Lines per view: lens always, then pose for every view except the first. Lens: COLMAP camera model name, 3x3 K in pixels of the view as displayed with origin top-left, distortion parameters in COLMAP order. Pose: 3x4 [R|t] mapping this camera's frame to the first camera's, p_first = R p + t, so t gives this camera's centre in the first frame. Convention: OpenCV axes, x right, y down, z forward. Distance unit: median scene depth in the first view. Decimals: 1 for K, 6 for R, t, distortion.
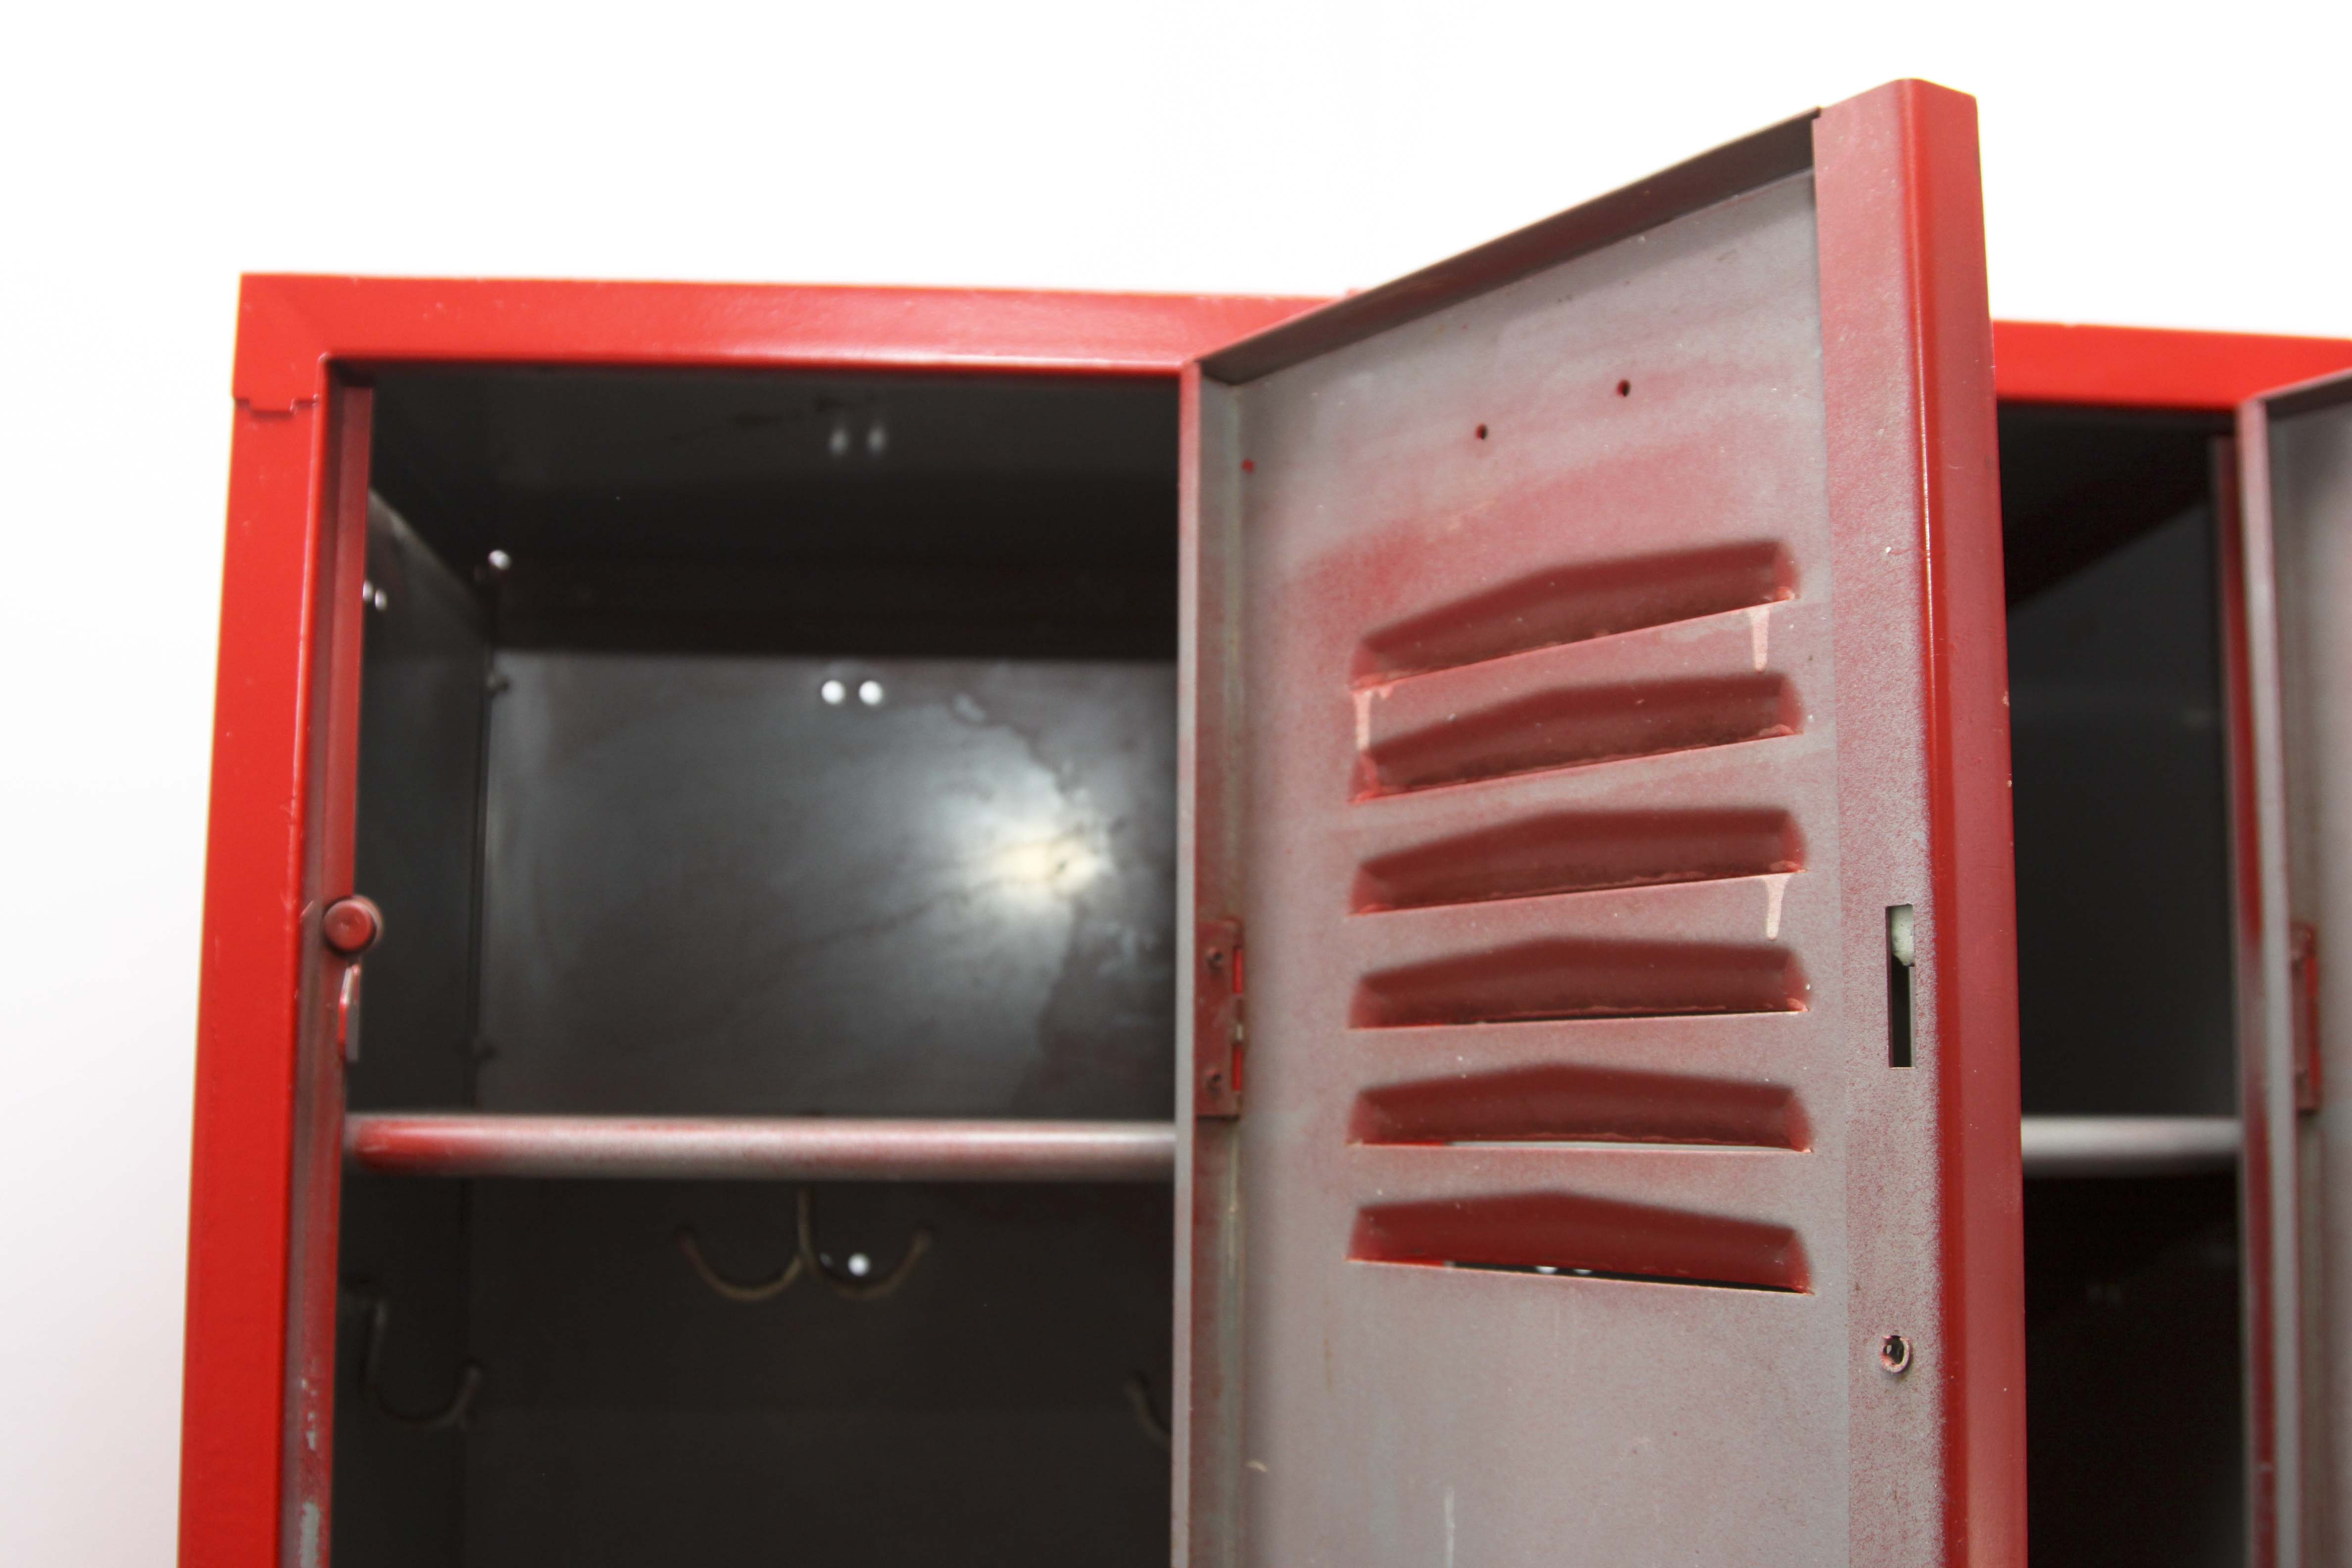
lens RADIAL K [[2541.7, 0, 1176.6], [0, 2541.7, 735.7], [0, 0, 1]] dist [-0.133267, 0.045597]
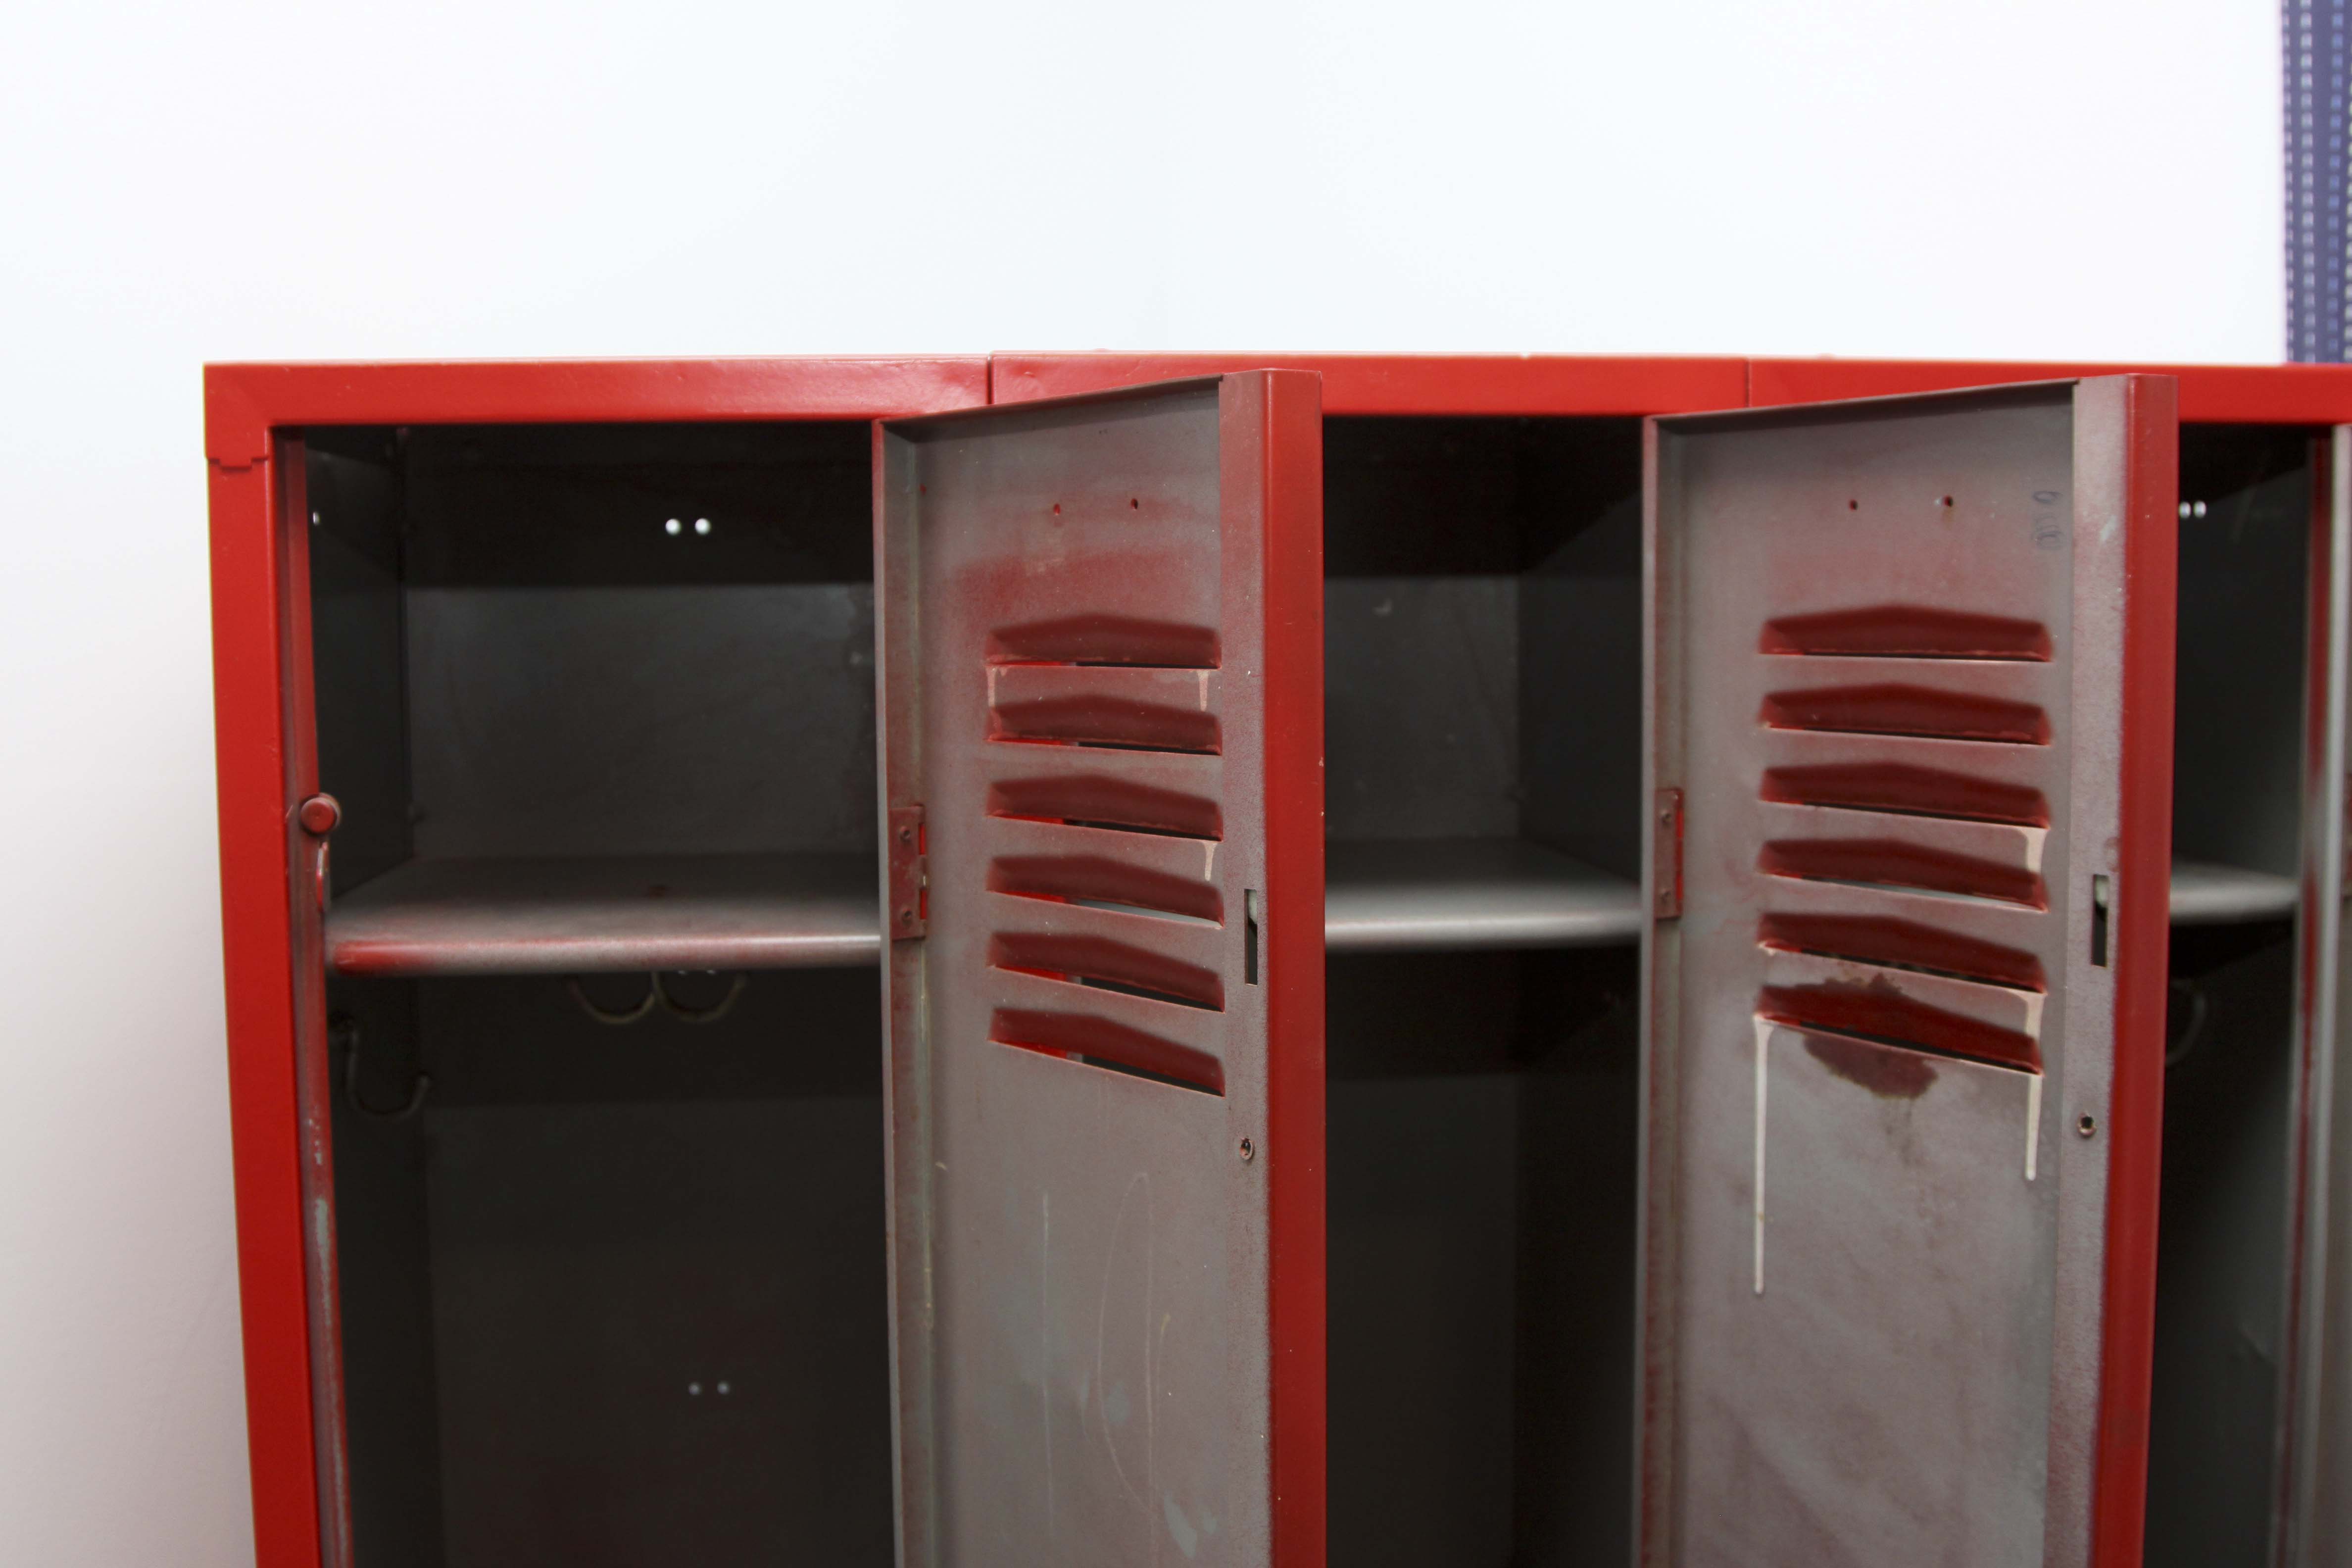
lens RADIAL K [[2590.3, 0, 1178.7], [0, 2590.3, 743.6], [0, 0, 1]] dist [-0.142574, 0.064061]
pose [[0.999641, -0.018615, 0.019273, 0.147372], [0.014439, 0.980139, 0.197786, -0.261427], [-0.022572, -0.197436, 0.980056, -0.473471]]
